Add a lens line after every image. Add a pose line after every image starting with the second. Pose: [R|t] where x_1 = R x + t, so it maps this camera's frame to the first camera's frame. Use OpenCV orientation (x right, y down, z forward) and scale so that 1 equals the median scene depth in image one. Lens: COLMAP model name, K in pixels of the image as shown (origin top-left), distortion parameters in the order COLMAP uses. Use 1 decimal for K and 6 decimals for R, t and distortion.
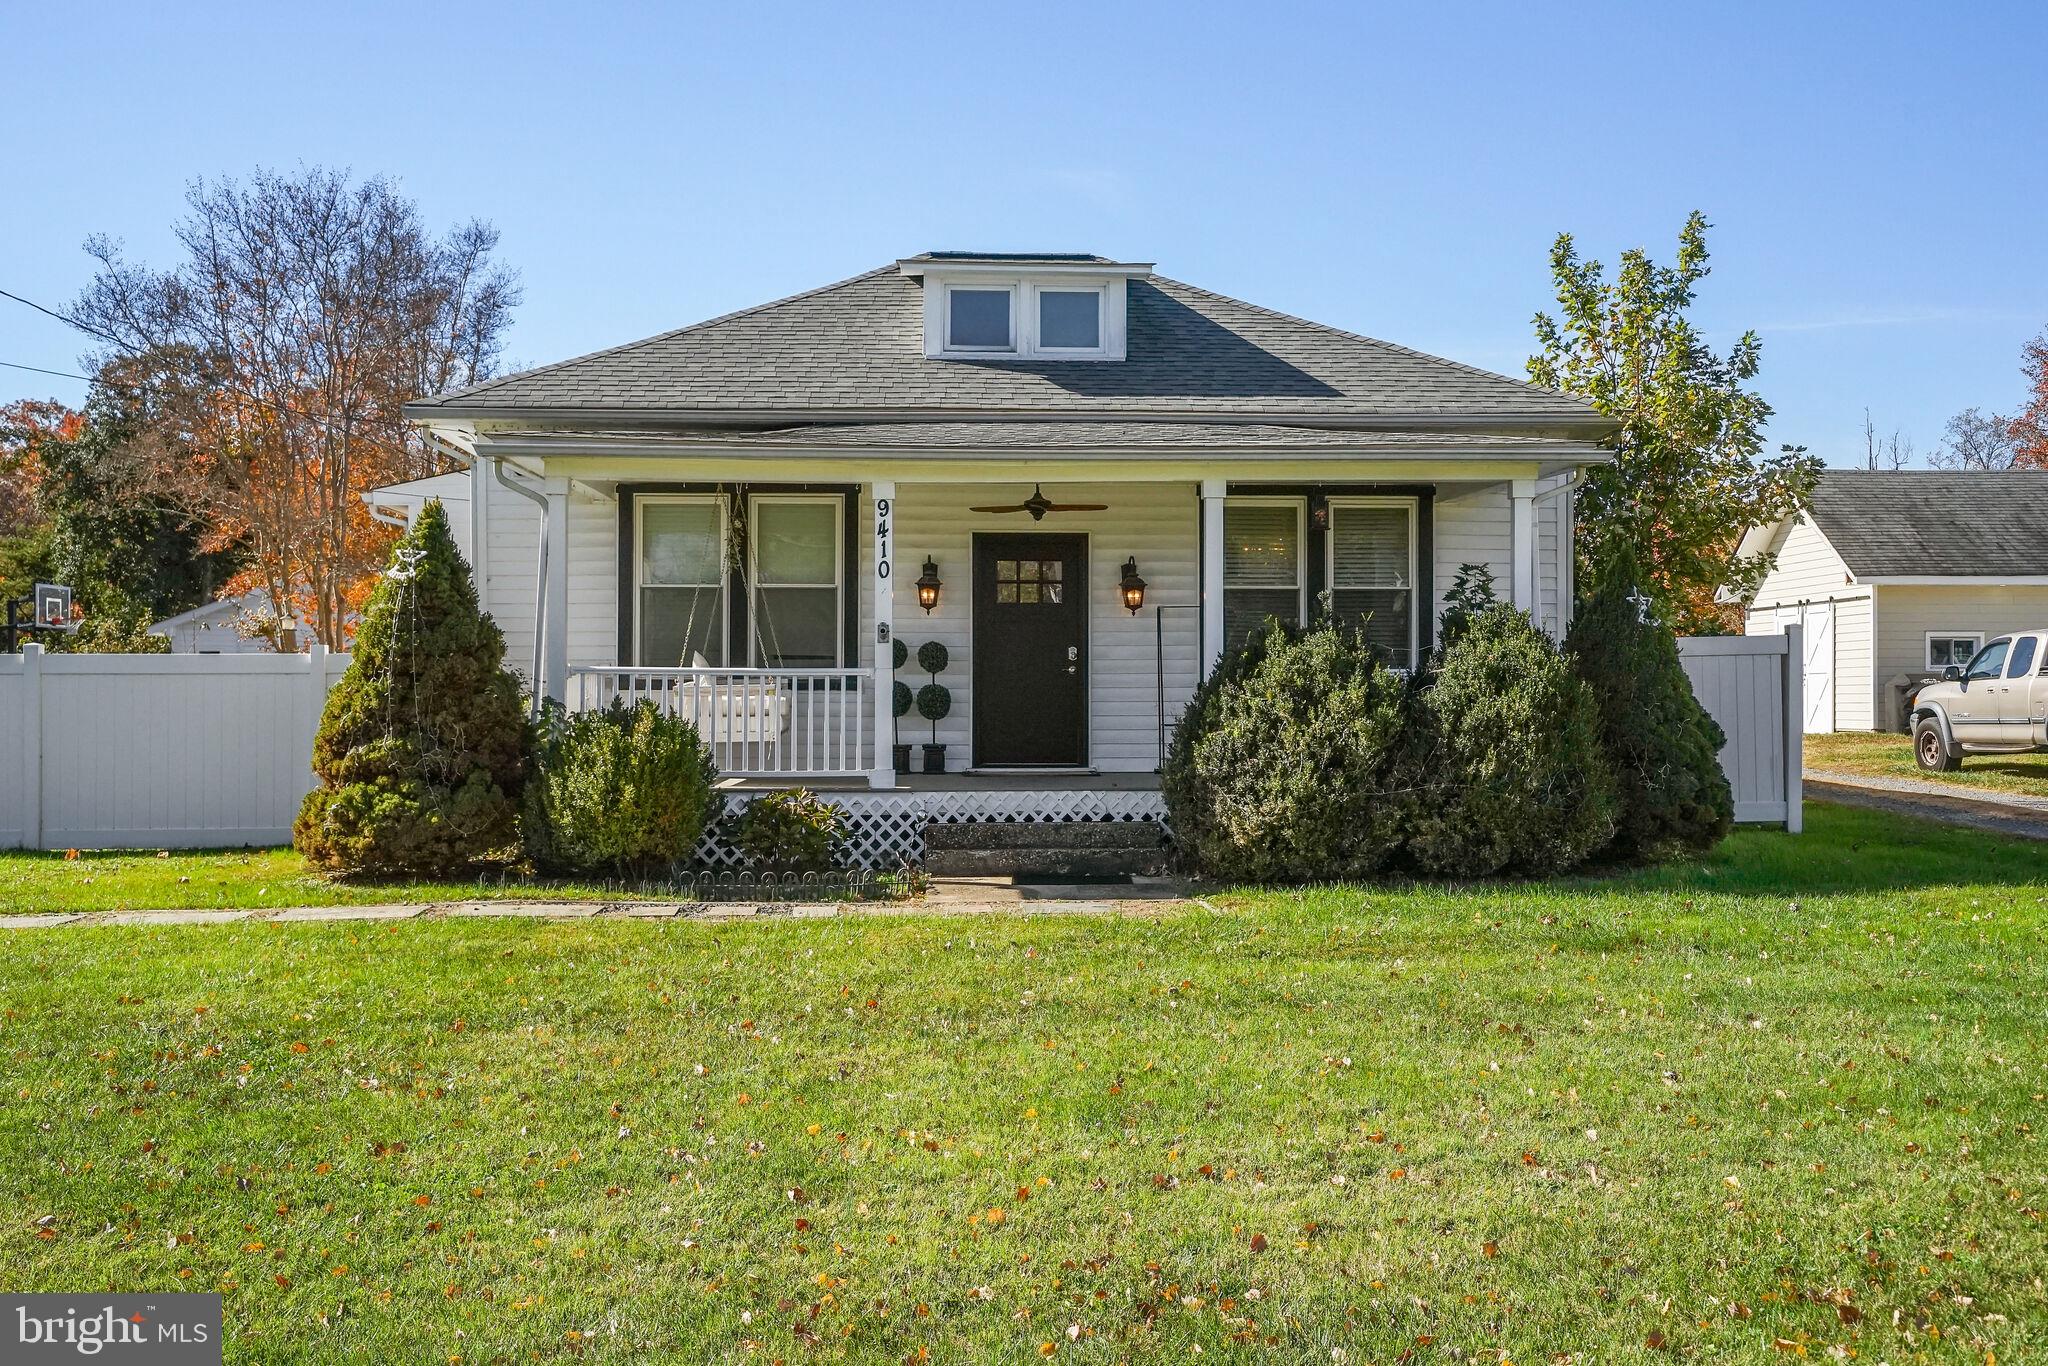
lens RADIAL K [[2030.4, 0, 1024.0], [0, 2030.4, 683.0], [0, 0, 1]] dist [-0.007135, 0.003714]
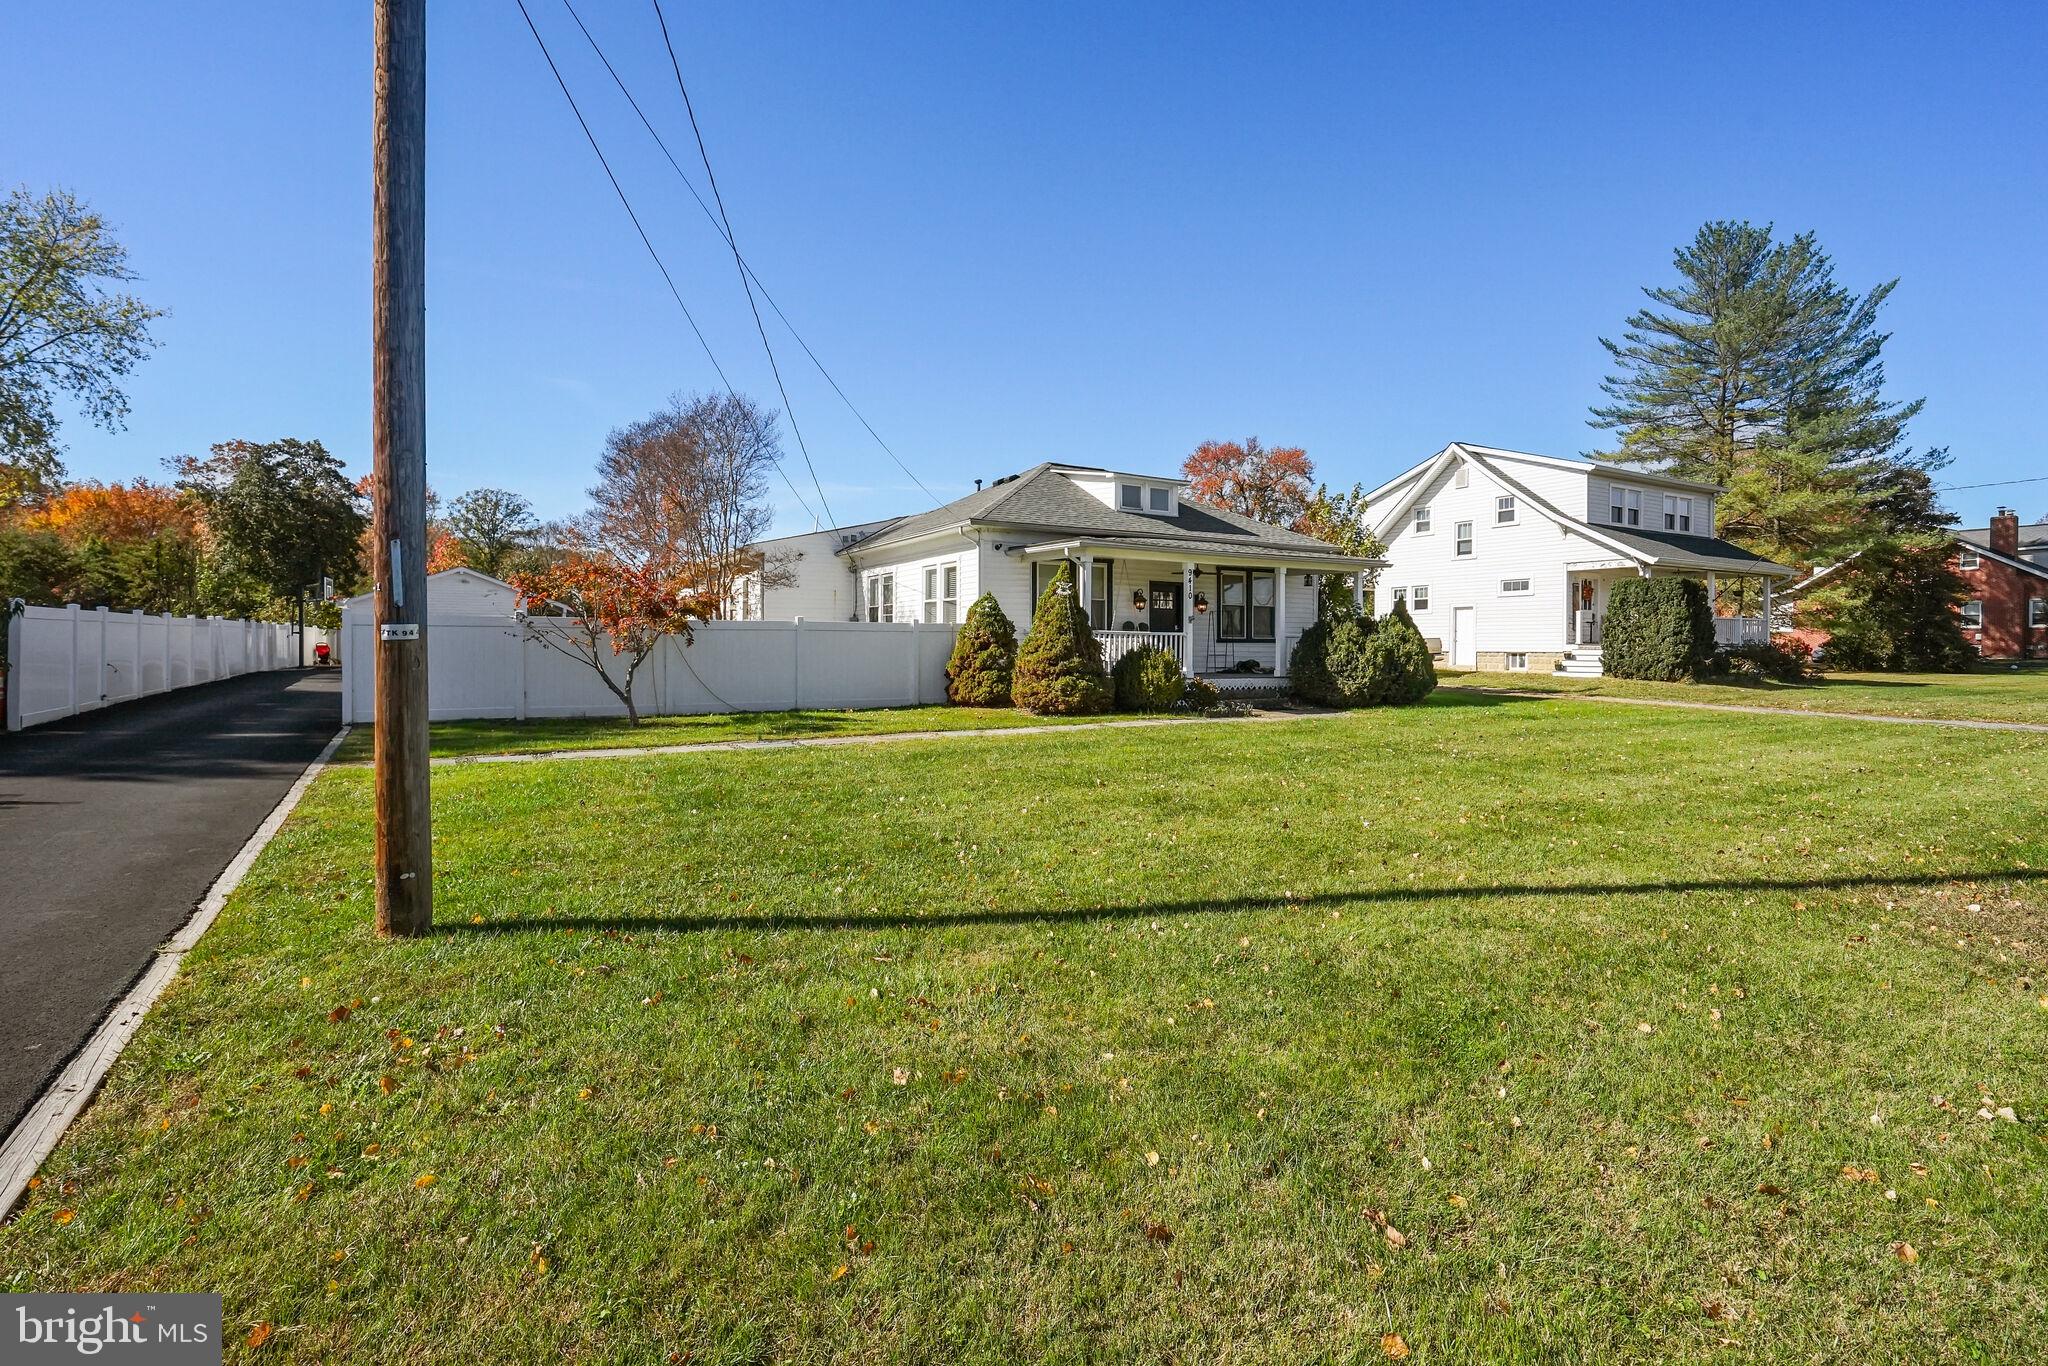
lens RADIAL K [[948.2, 0, 1024.0], [0, 948.2, 683.0], [0, 0, 1]] dist [-0.000493, -0.000149]
pose [[0.895062, -0.010616, 0.445816, -0.827278], [-0.010820, 0.998905, 0.045511, 0.004396], [-0.445811, -0.045559, 0.893967, -0.028991]]
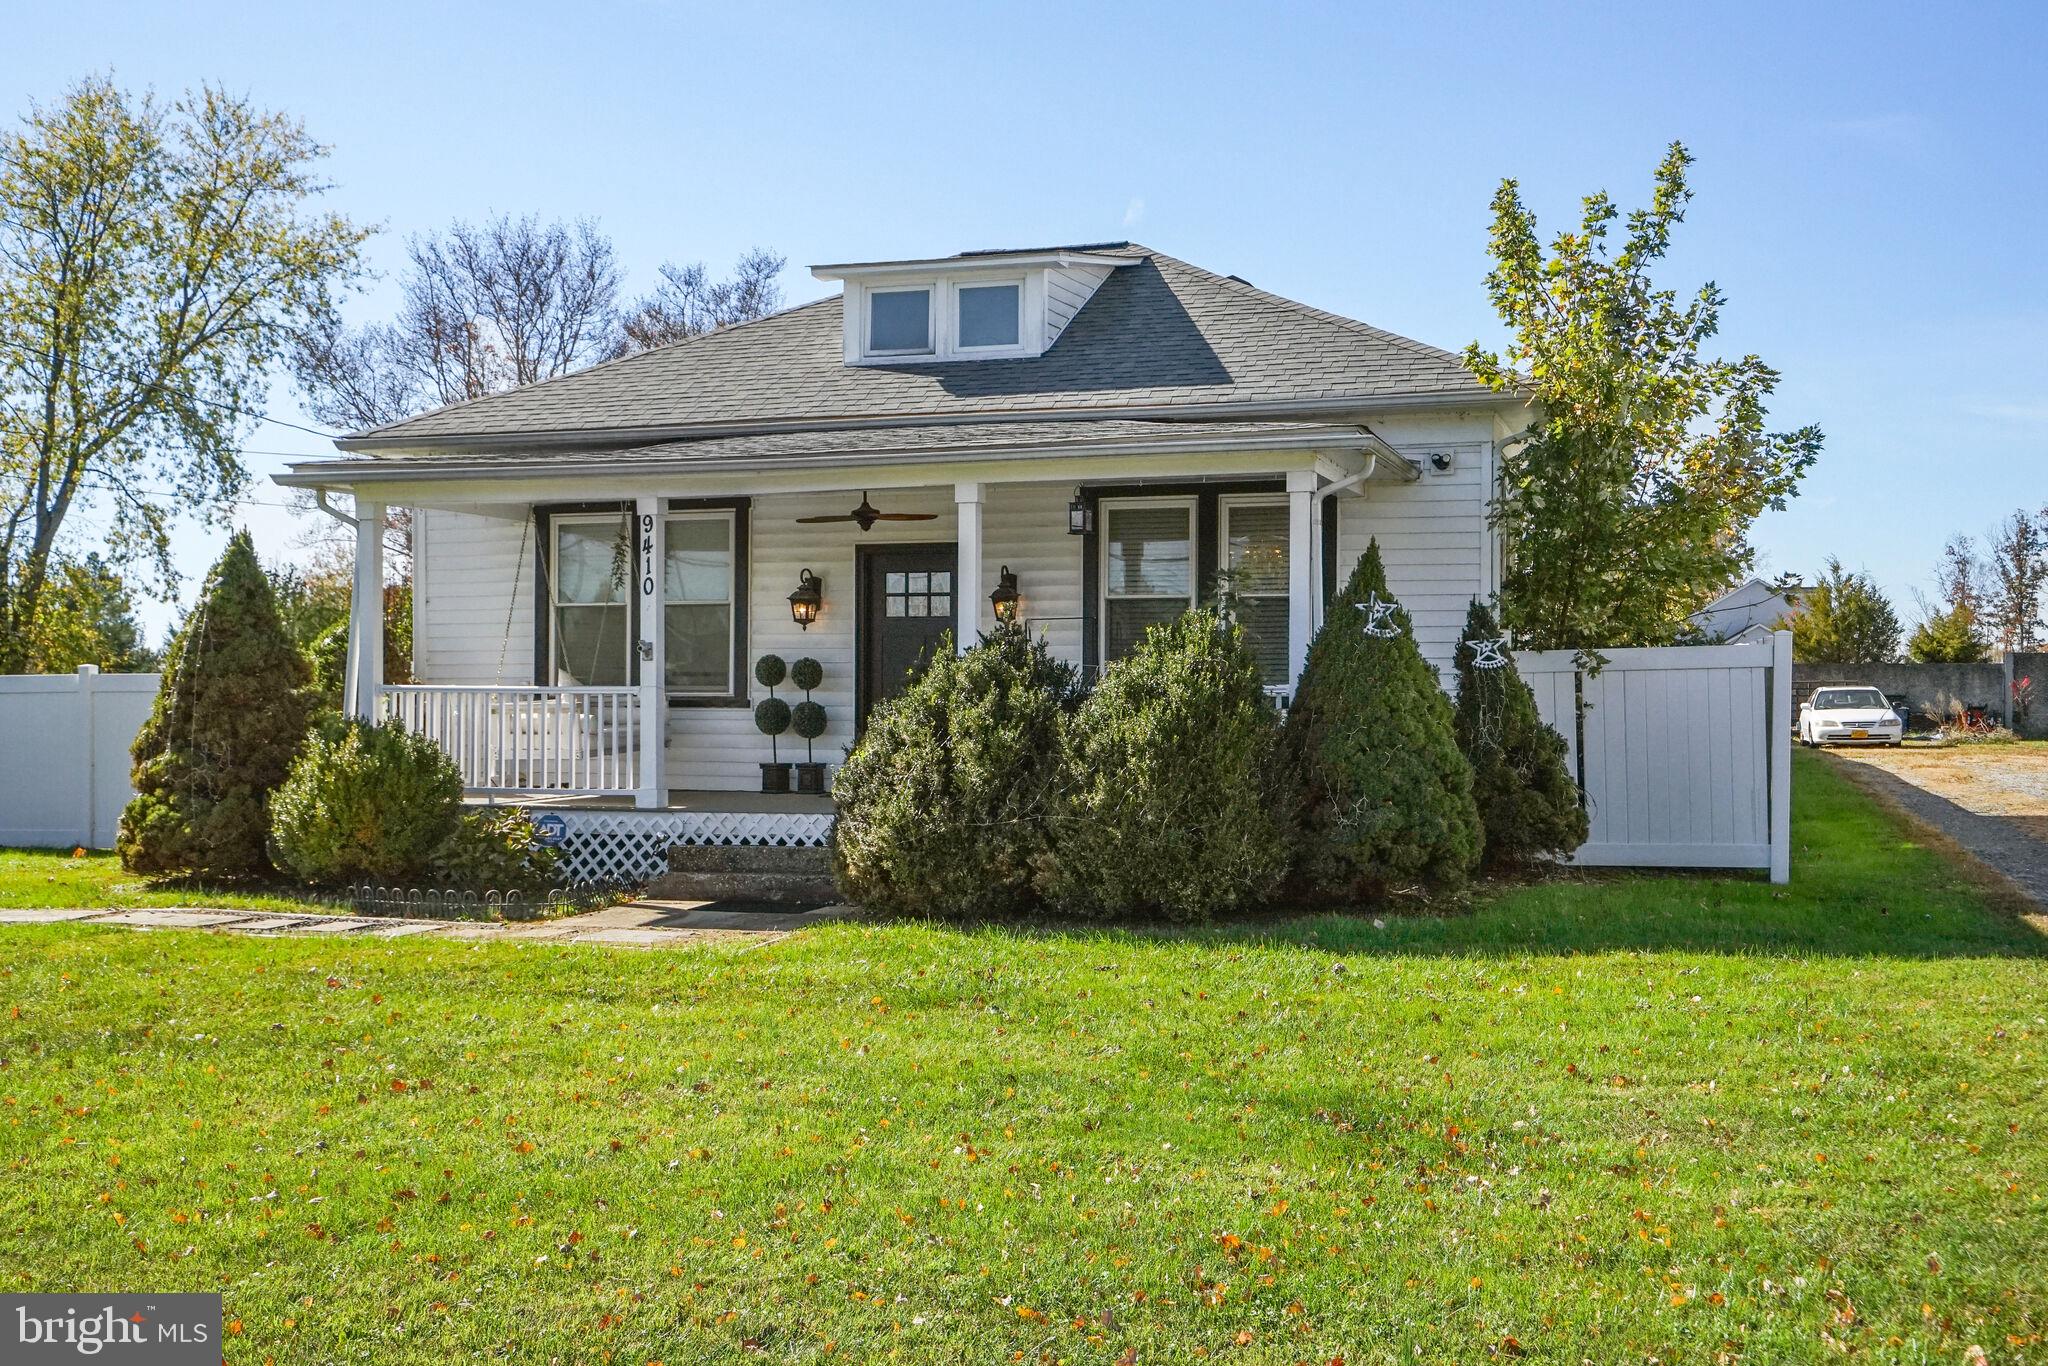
lens RADIAL K [[2048.0, 0, 1022.6], [0, 2048.0, 764.8], [0, 0, 1]] dist [-0.005877, 0.002316]
pose [[0.942916, 0.011353, -0.332836, 0.434679], [0.000325, 0.999387, 0.035010, -0.003975], [0.333030, -0.033120, 0.942335, 0.120810]]
